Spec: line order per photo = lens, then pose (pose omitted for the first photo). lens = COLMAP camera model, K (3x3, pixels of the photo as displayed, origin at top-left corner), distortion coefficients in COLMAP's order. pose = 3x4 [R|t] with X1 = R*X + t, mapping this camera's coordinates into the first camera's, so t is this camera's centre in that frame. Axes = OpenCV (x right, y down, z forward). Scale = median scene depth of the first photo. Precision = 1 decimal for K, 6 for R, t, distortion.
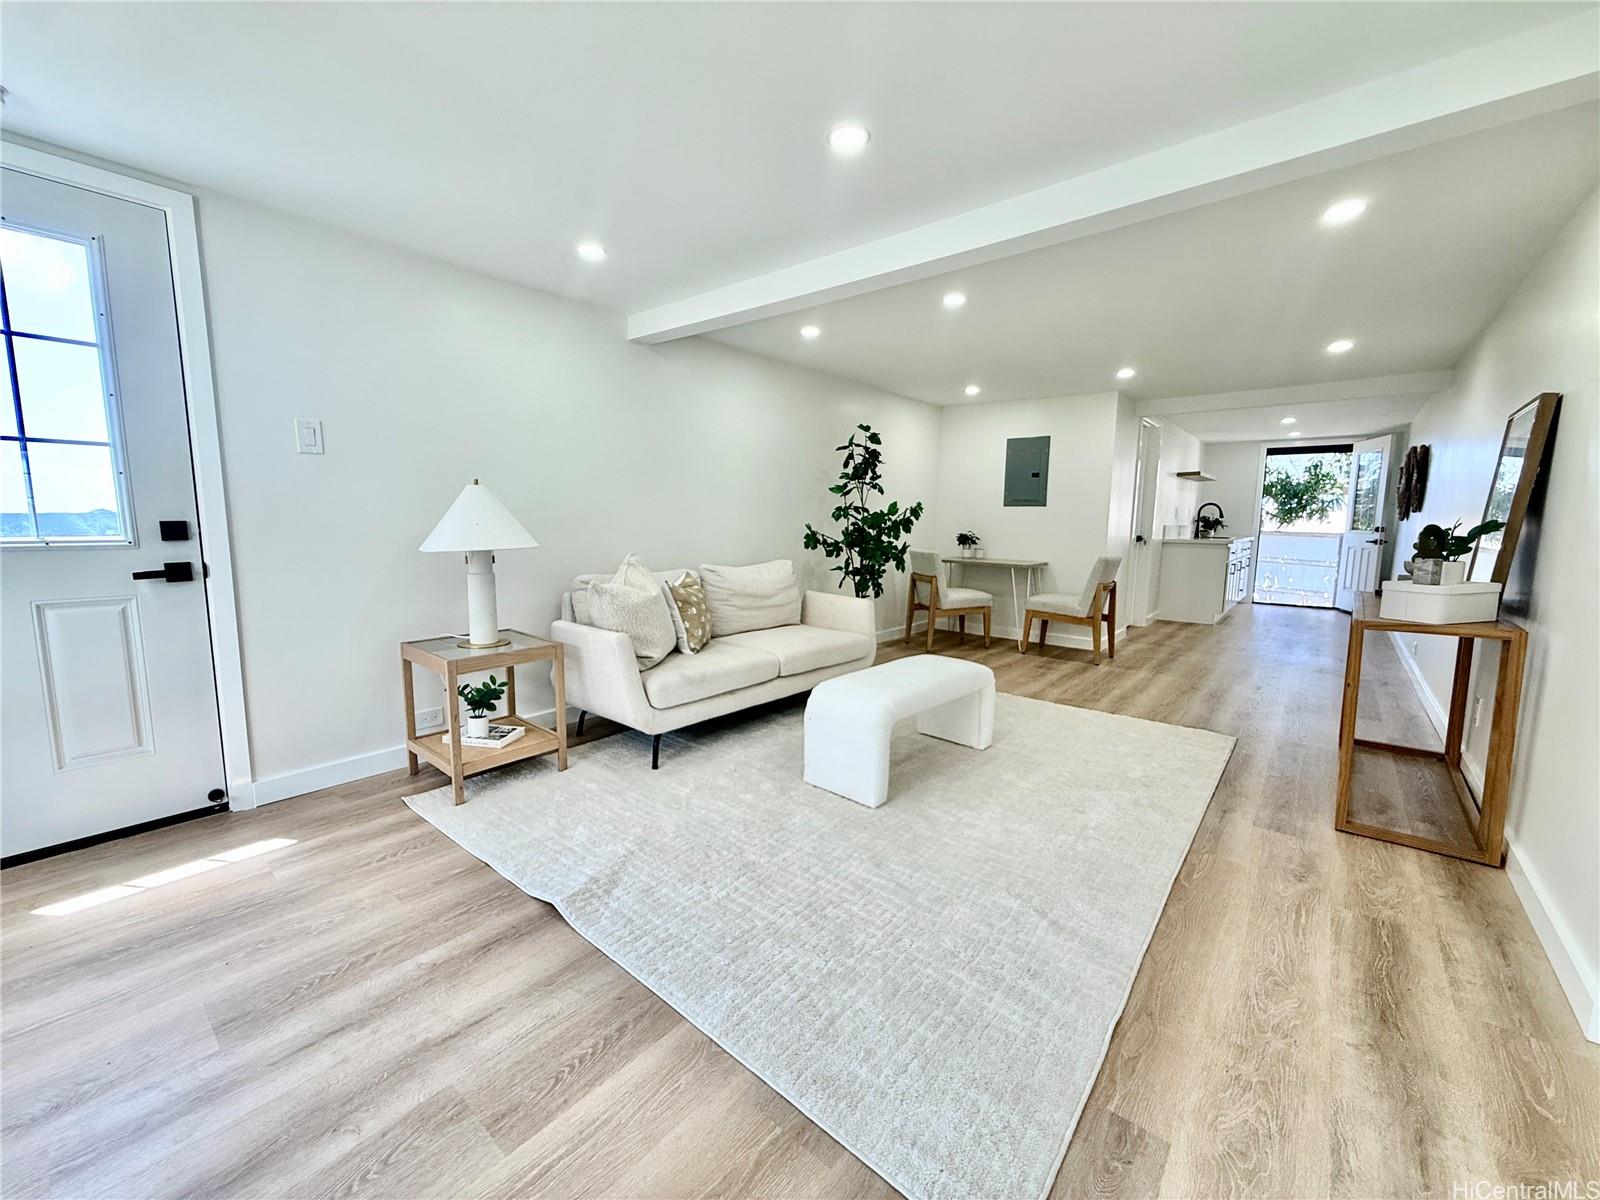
lens RADIAL K [[636.6, 0, 799.9], [0, 636.6, 597.4], [0, 0, 1]] dist [0.001300, -0.000050]
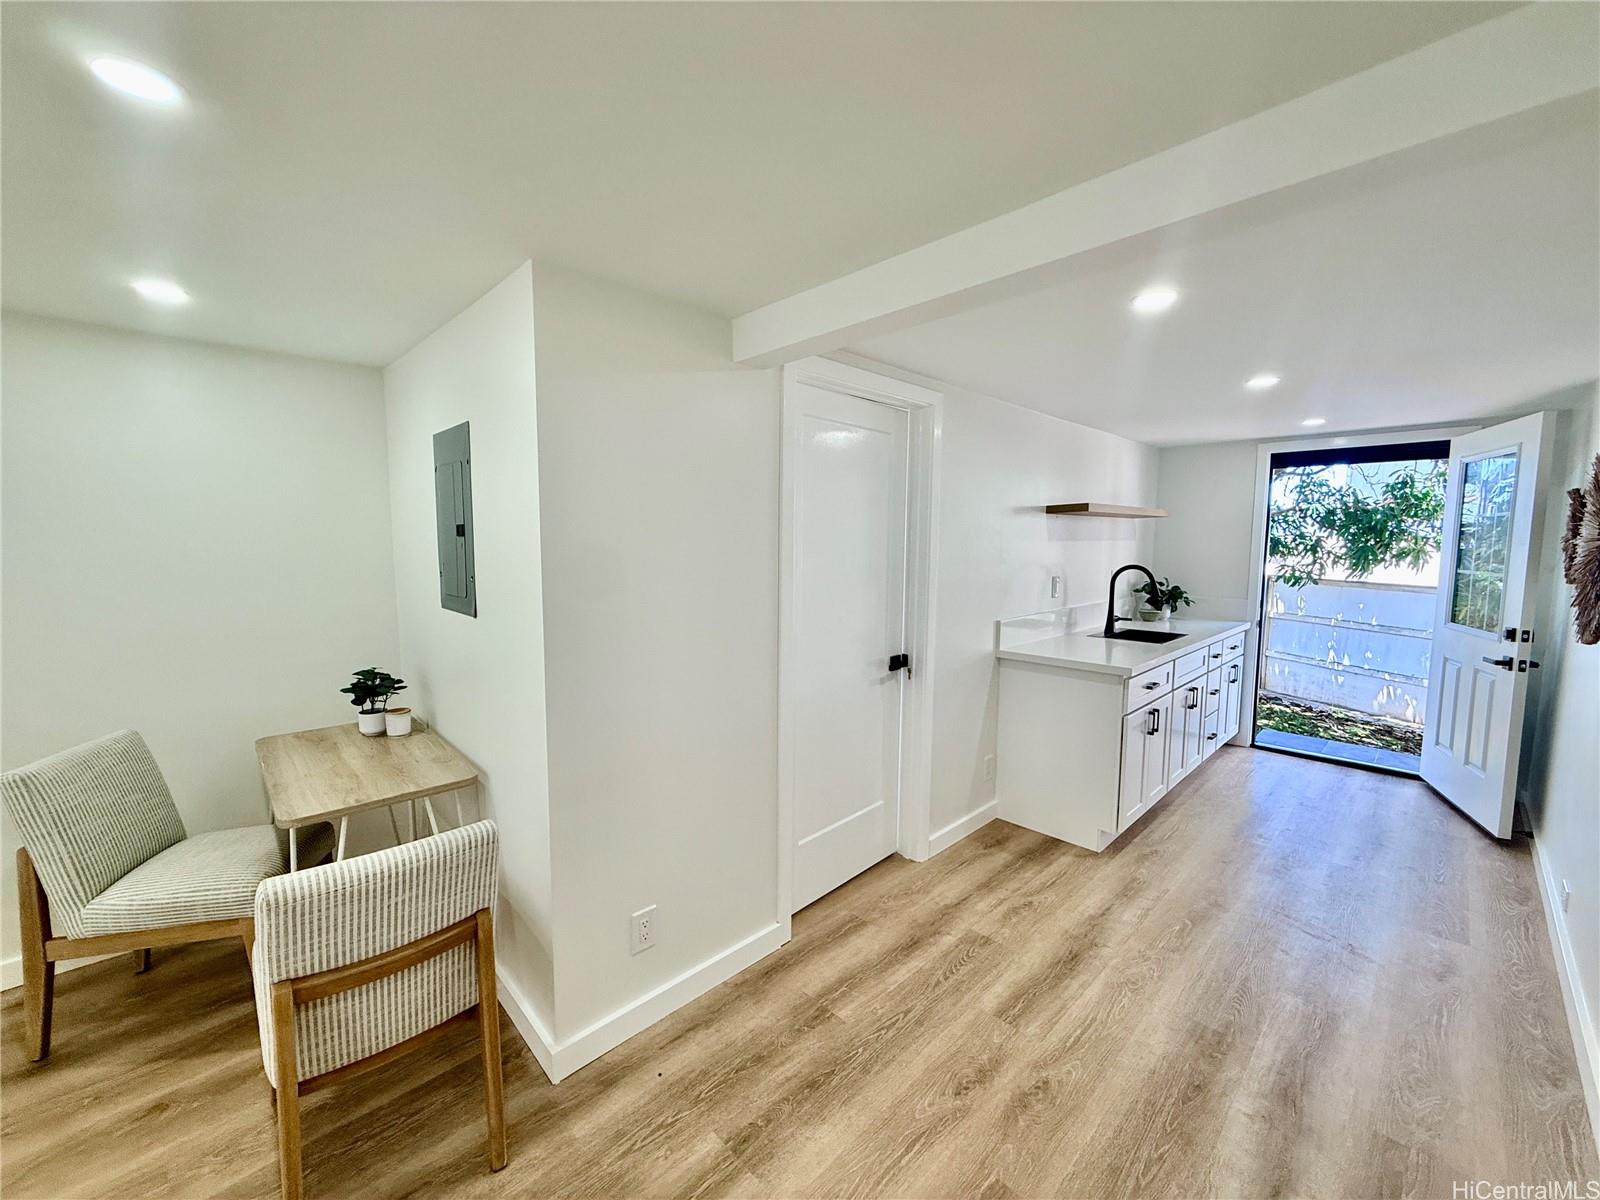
lens RADIAL K [[636.6, 0, 800.9], [0, 636.6, 590.9], [0, 0, 1]] dist [0.001300, -0.000050]
pose [[0.993930, -0.003616, -0.109955, 0.277205], [-0.001874, 0.998758, -0.049788, -0.064035], [0.109998, 0.049692, 0.992689, 0.301601]]
